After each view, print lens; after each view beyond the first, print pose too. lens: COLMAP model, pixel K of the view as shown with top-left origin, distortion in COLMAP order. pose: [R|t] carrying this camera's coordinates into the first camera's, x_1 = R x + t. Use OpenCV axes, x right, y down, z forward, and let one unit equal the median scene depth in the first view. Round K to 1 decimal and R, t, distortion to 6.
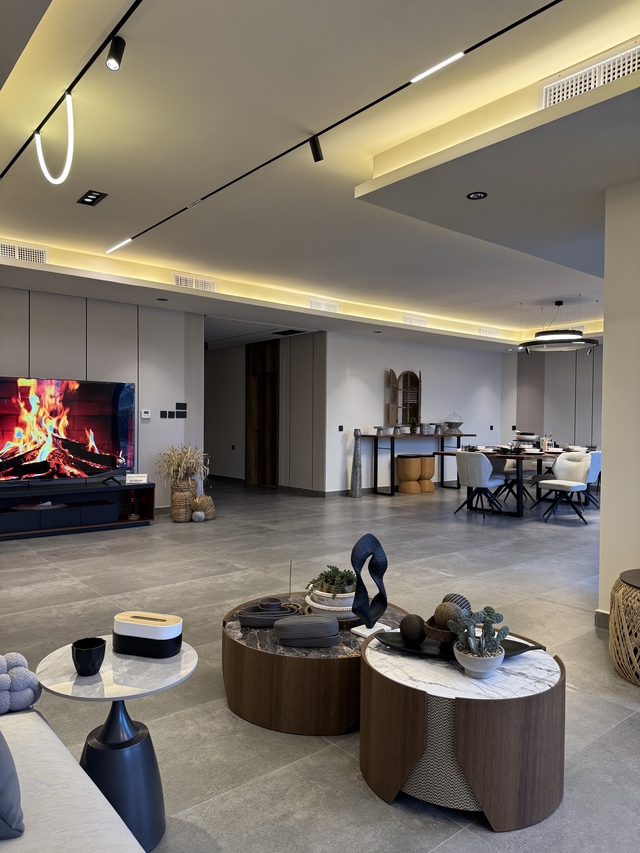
lens RADIAL K [[597.7, 0, 317.0], [0, 597.7, 428.8], [0, 0, 1]] dist [0.062101, -0.064495]
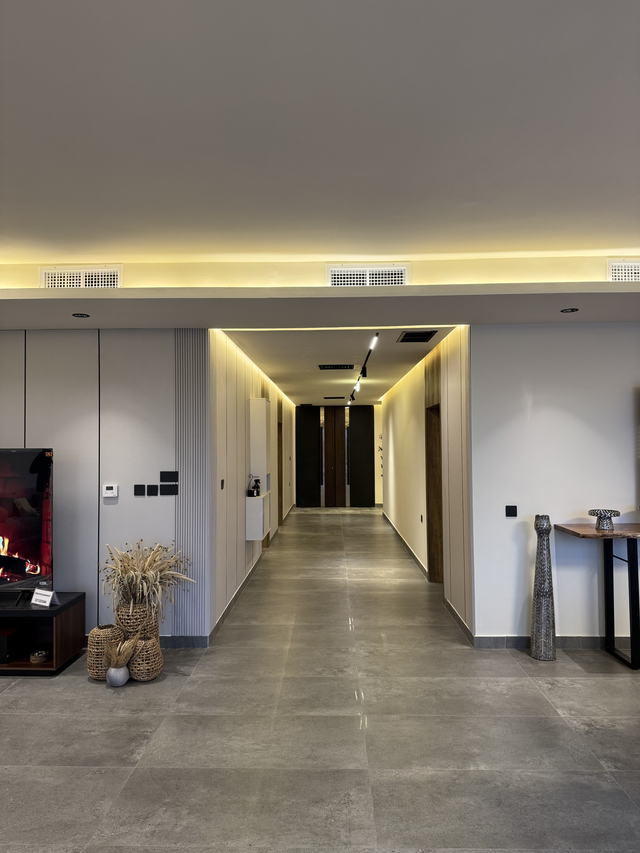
lens RADIAL K [[597.7, 0, 317.4], [0, 597.7, 433.5], [0, 0, 1]] dist [0.062101, -0.064495]
pose [[0.750819, -0.013459, -0.660371, 0.310637], [0.004148, 0.999869, -0.015662, -0.072349], [0.660496, 0.009021, 0.750776, 0.625656]]
